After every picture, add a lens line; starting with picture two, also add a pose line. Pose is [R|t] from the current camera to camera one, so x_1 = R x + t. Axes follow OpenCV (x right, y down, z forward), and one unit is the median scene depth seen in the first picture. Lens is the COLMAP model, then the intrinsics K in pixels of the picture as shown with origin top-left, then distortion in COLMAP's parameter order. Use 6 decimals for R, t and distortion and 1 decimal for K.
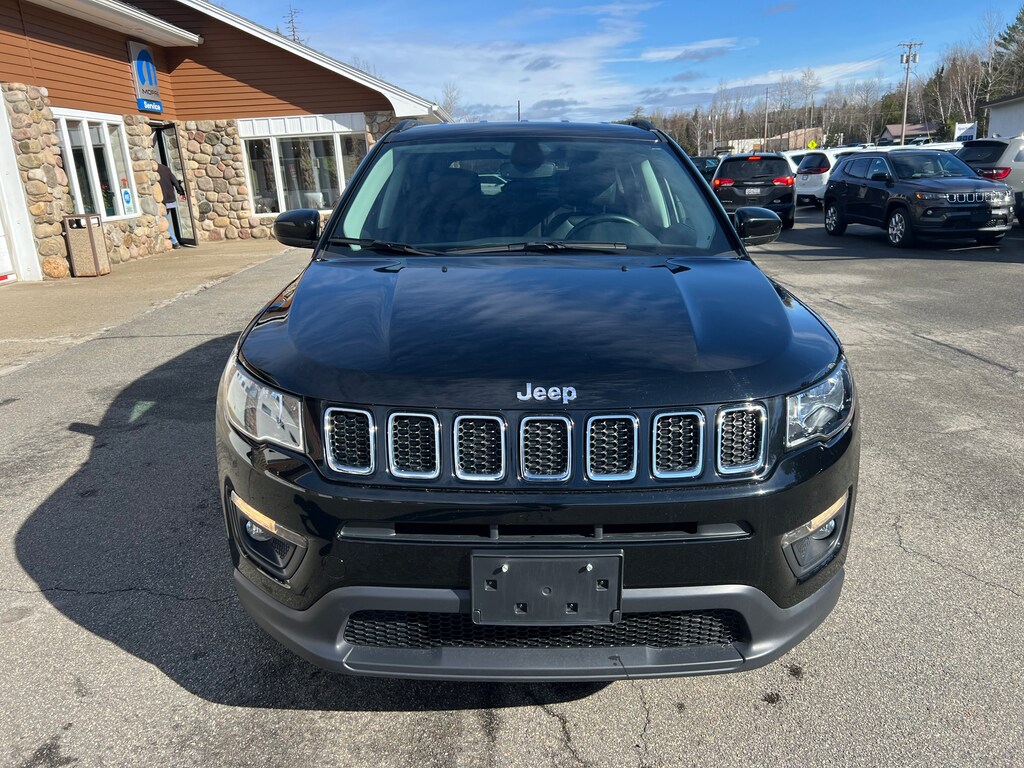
lens RADIAL K [[782.0, 0, 504.3], [0, 782.0, 392.6], [0, 0, 1]] dist [0.044619, -0.043428]
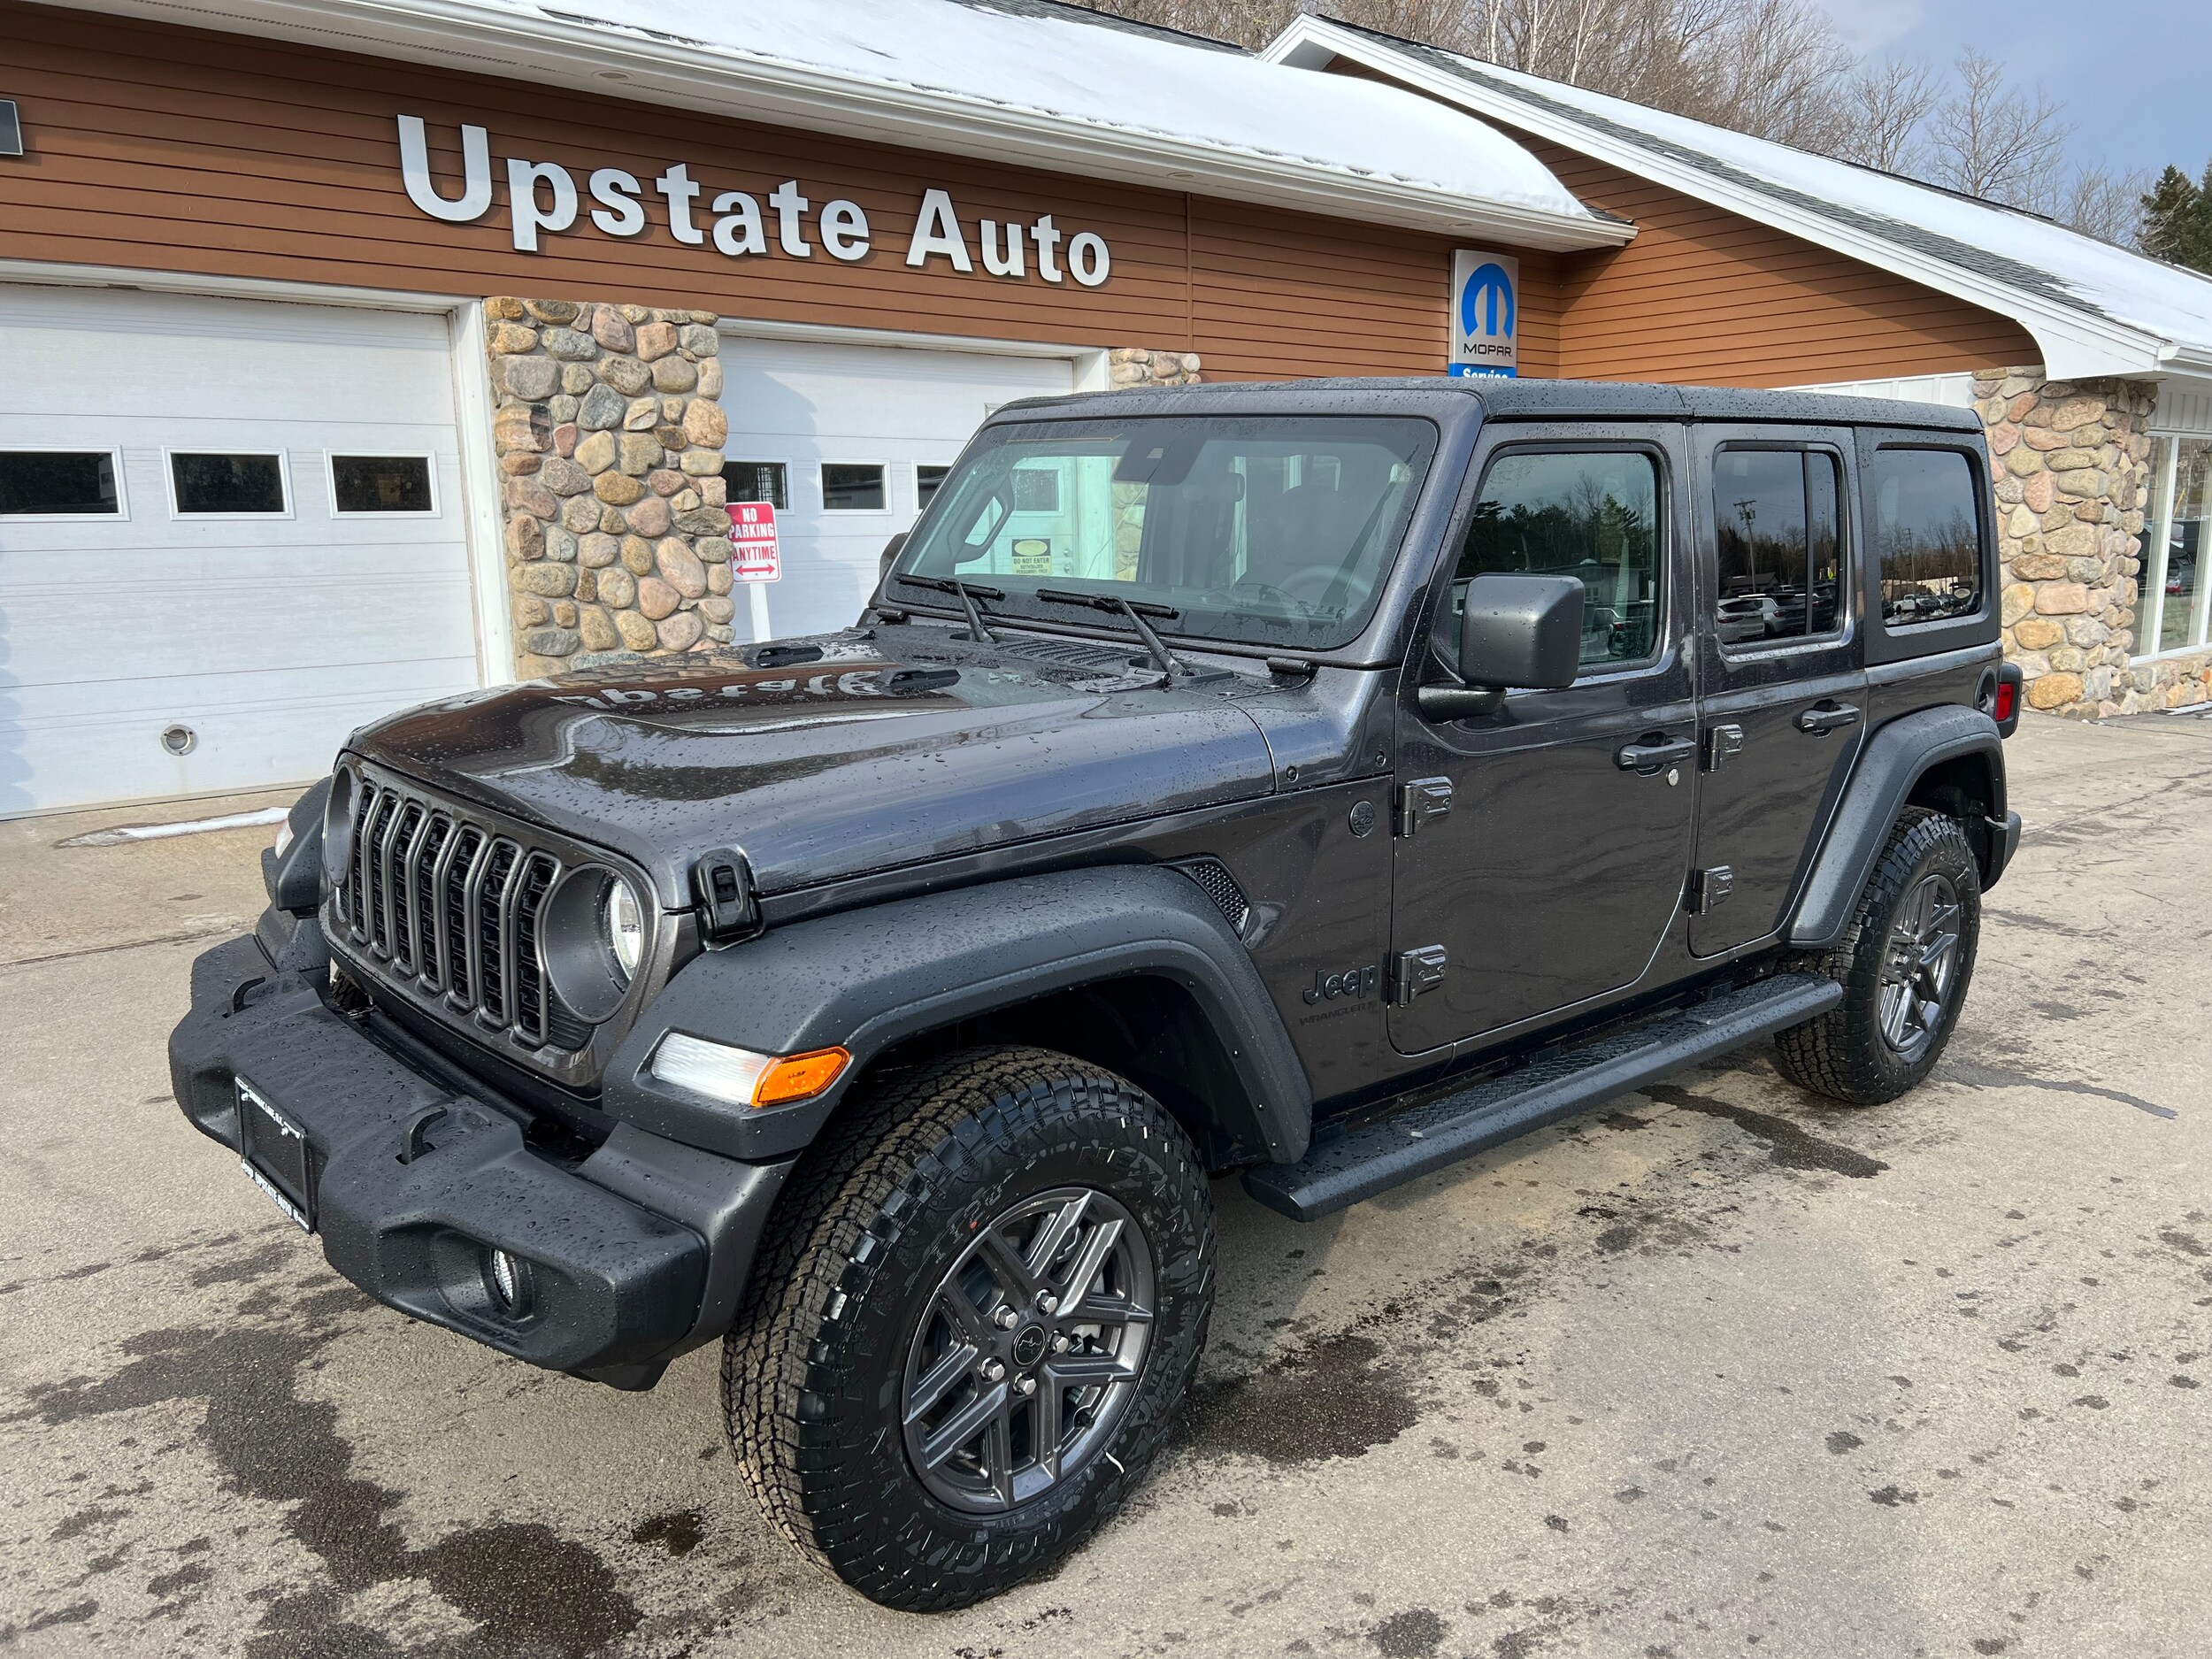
lens RADIAL K [[1689.3, 0, 1115.4], [0, 1689.3, 829.7], [0, 0, 1]] dist [0.044619, -0.043428]
pose [[0.682573, 0.162018, -0.712632, 0.174638], [-0.220570, 0.975315, 0.010472, -0.050791], [0.696737, 0.150037, 0.701460, 0.147366]]
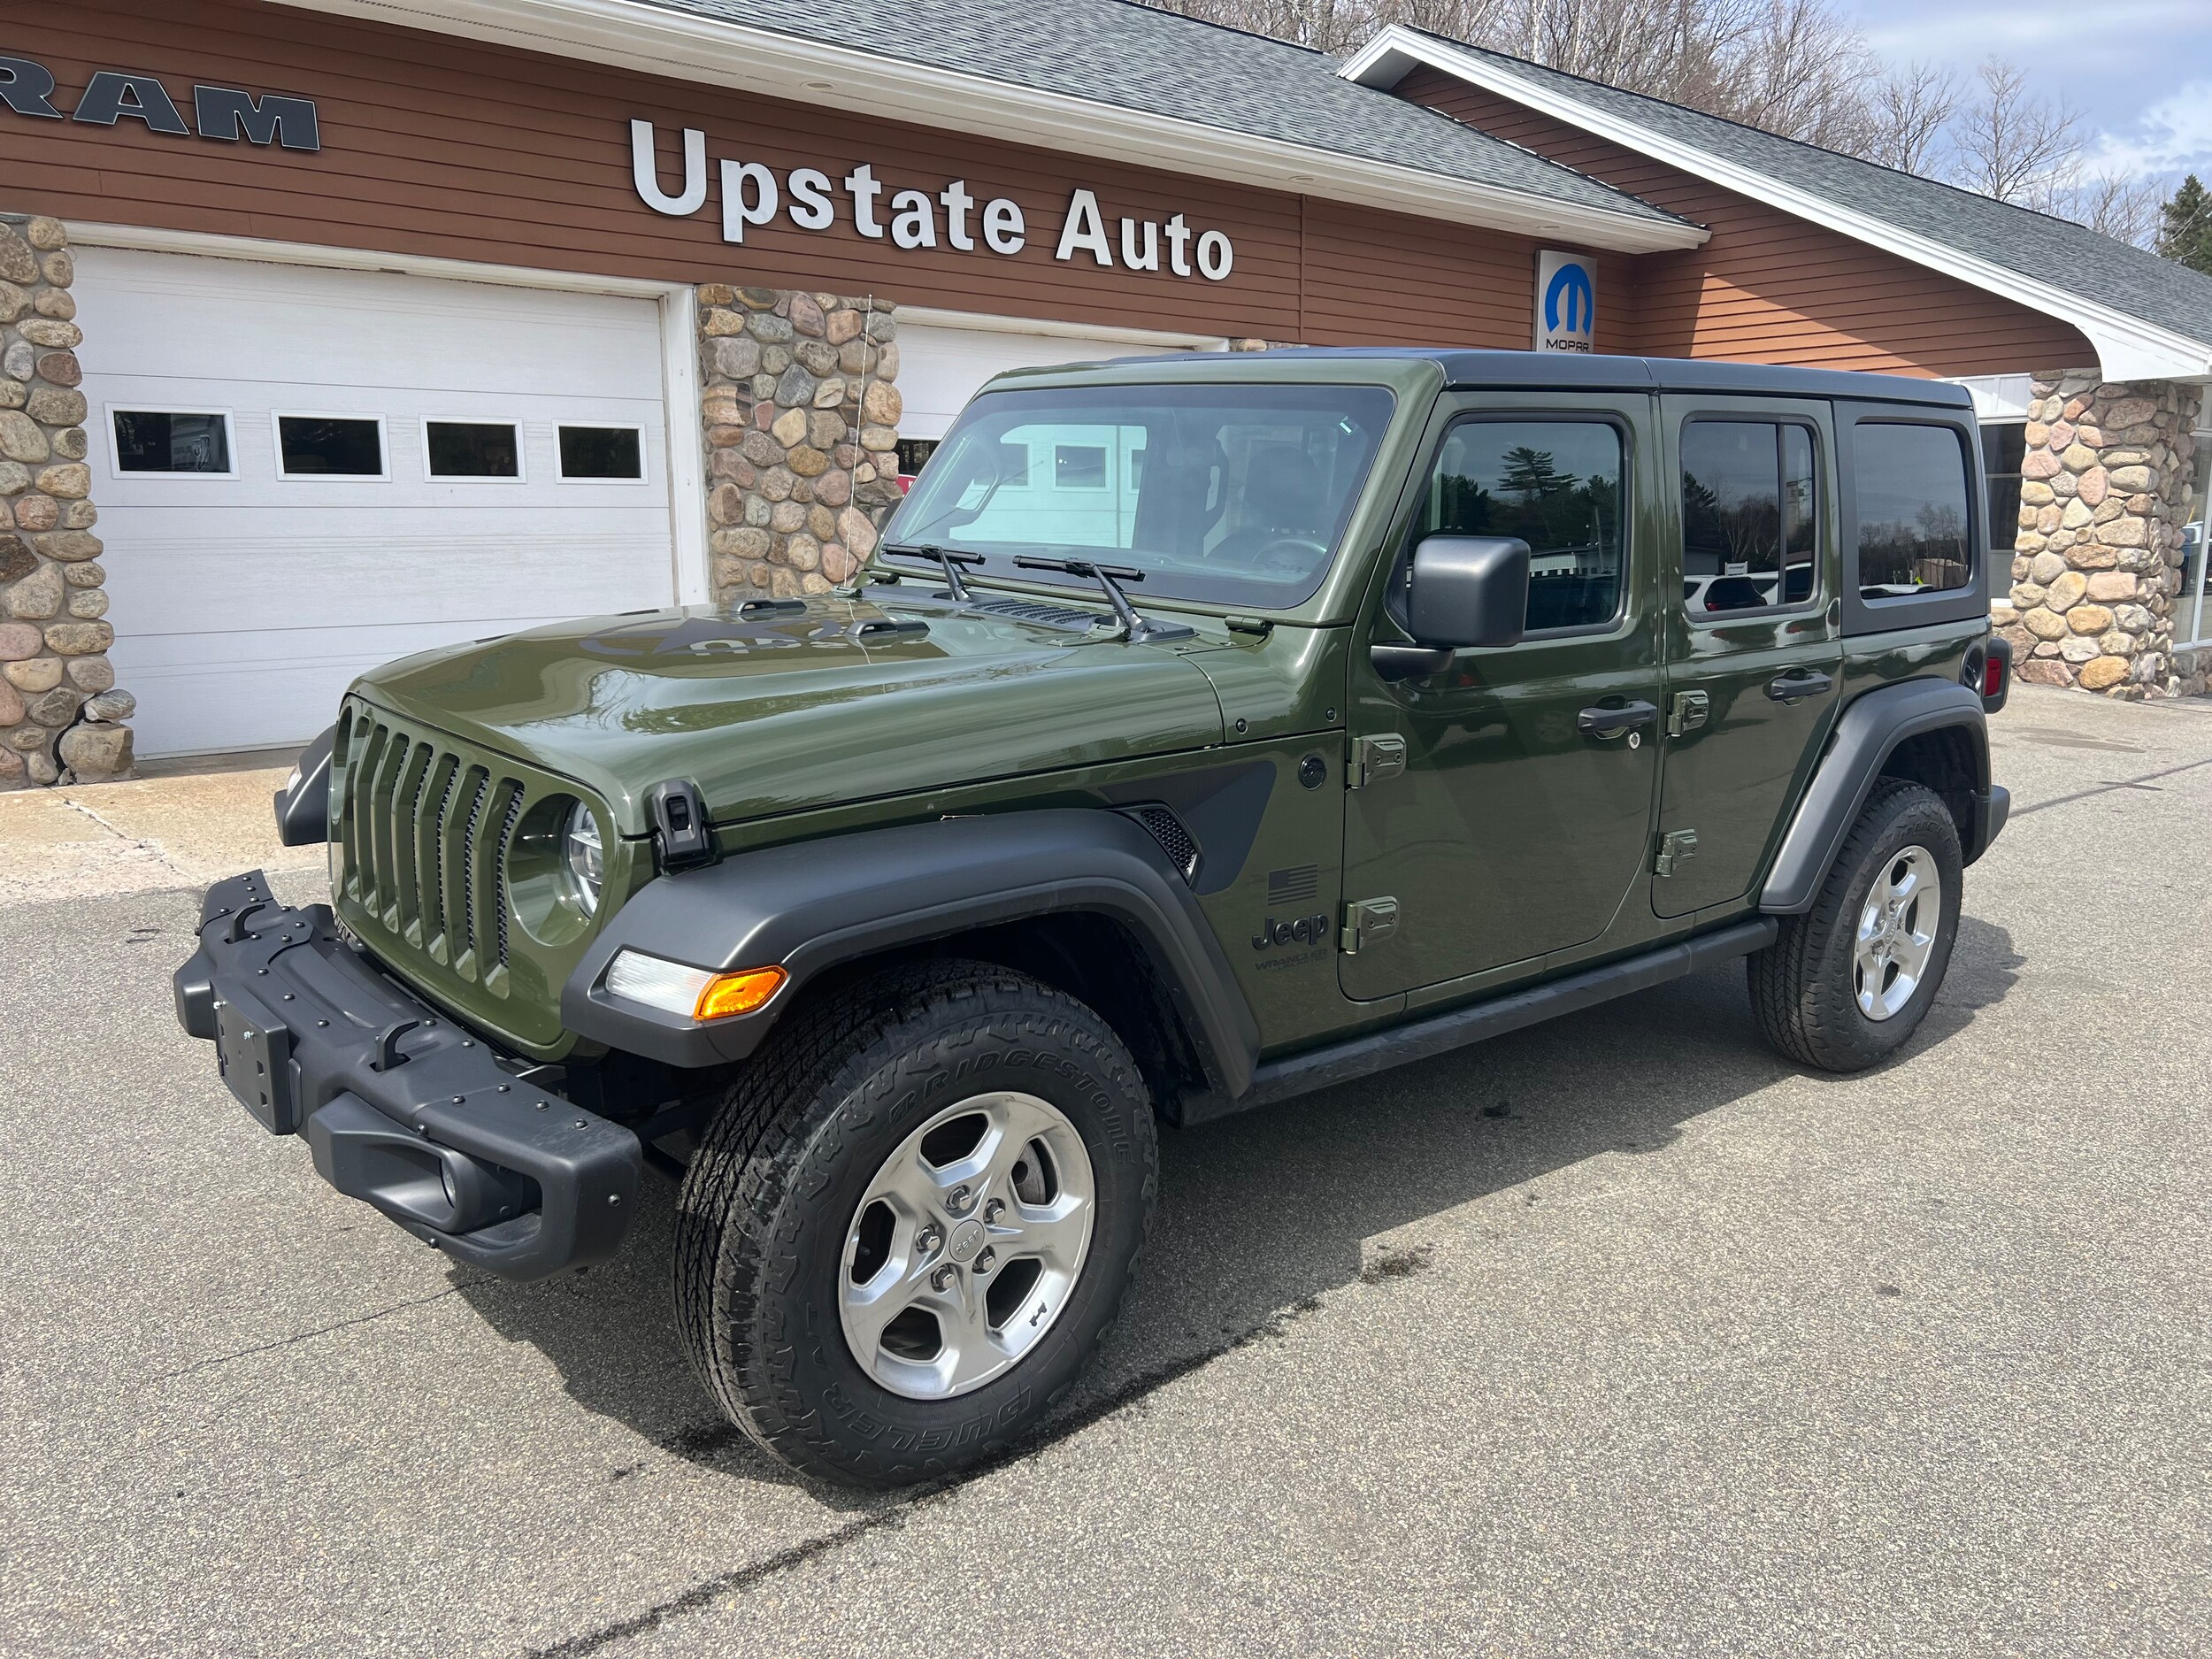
lens RADIAL K [[1689.3, 0, 1117.3], [0, 1689.3, 826.1], [0, 0, 1]] dist [0.044619, -0.043428]
pose [[0.679710, 0.174907, -0.712322, 0.182056], [-0.235528, 0.971769, 0.013868, -0.022228], [0.694638, 0.158346, 0.701716, 0.069727]]
